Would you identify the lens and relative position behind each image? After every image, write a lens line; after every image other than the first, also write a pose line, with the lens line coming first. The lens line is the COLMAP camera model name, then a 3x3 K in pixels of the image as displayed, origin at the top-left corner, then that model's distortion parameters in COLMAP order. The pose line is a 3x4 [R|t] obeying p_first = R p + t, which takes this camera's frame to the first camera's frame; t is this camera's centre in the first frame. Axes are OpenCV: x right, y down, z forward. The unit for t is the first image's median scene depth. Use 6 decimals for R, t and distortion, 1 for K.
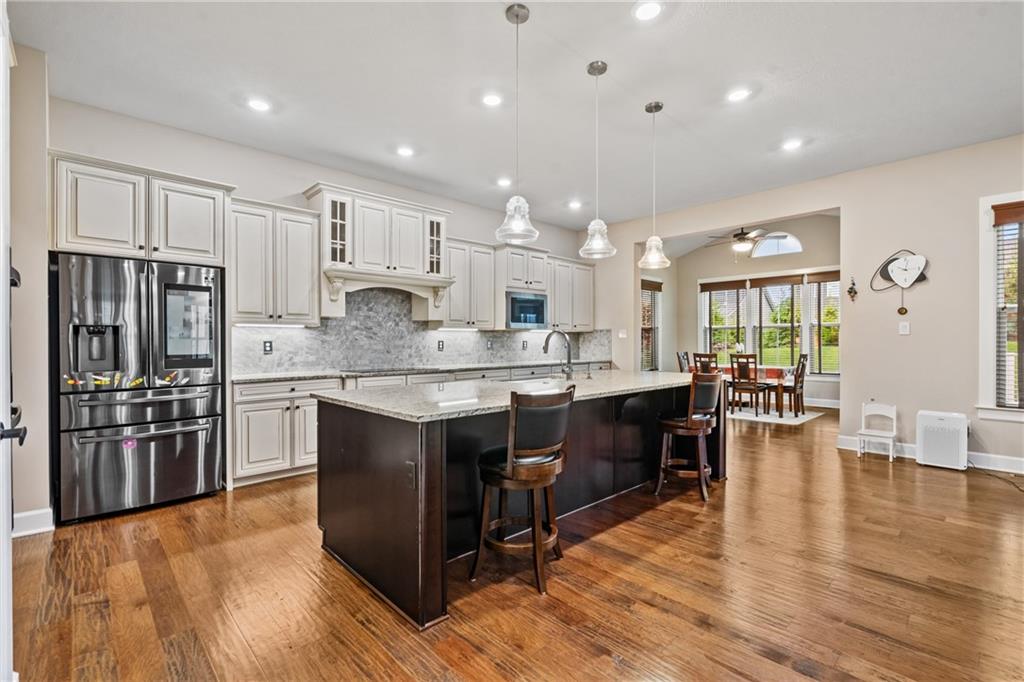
lens RADIAL K [[459.2, 0, 512.0], [0, 459.2, 341.0], [0, 0, 1]] dist [0.002486, 0.000245]
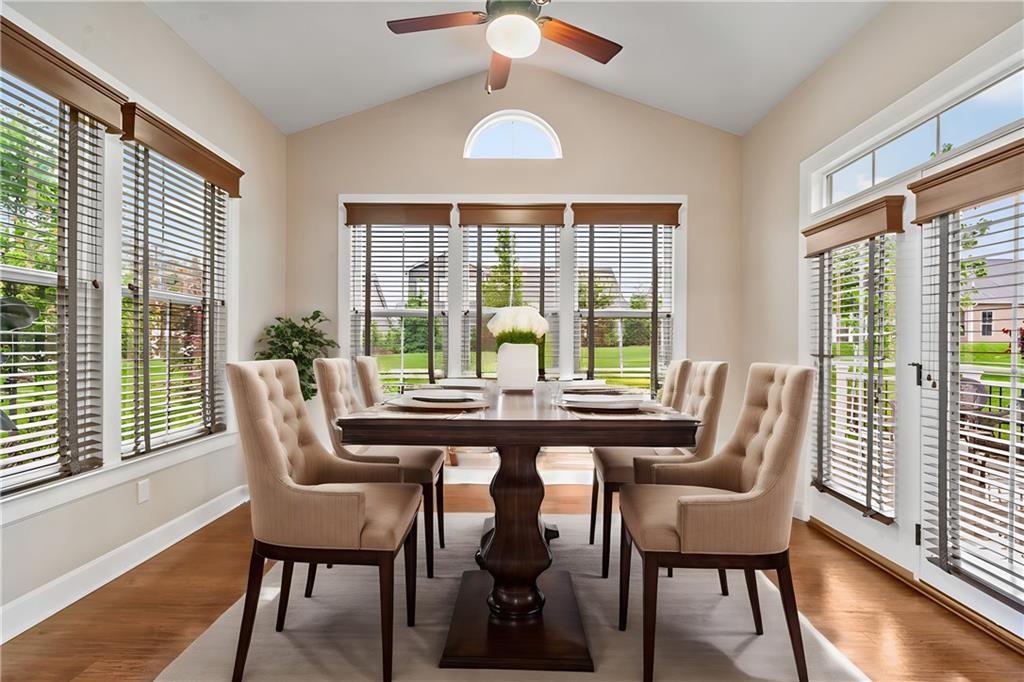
lens RADIAL K [[459.2, 0, 512.0], [0, 459.2, 341.0], [0, 0, 1]] dist [0.002486, 0.000245]
pose [[0.691768, 0.009551, 0.722057, 0.220455], [-0.005347, 0.999953, -0.008104, 0.000835], [-0.722100, 0.001746, 0.691786, 0.617718]]
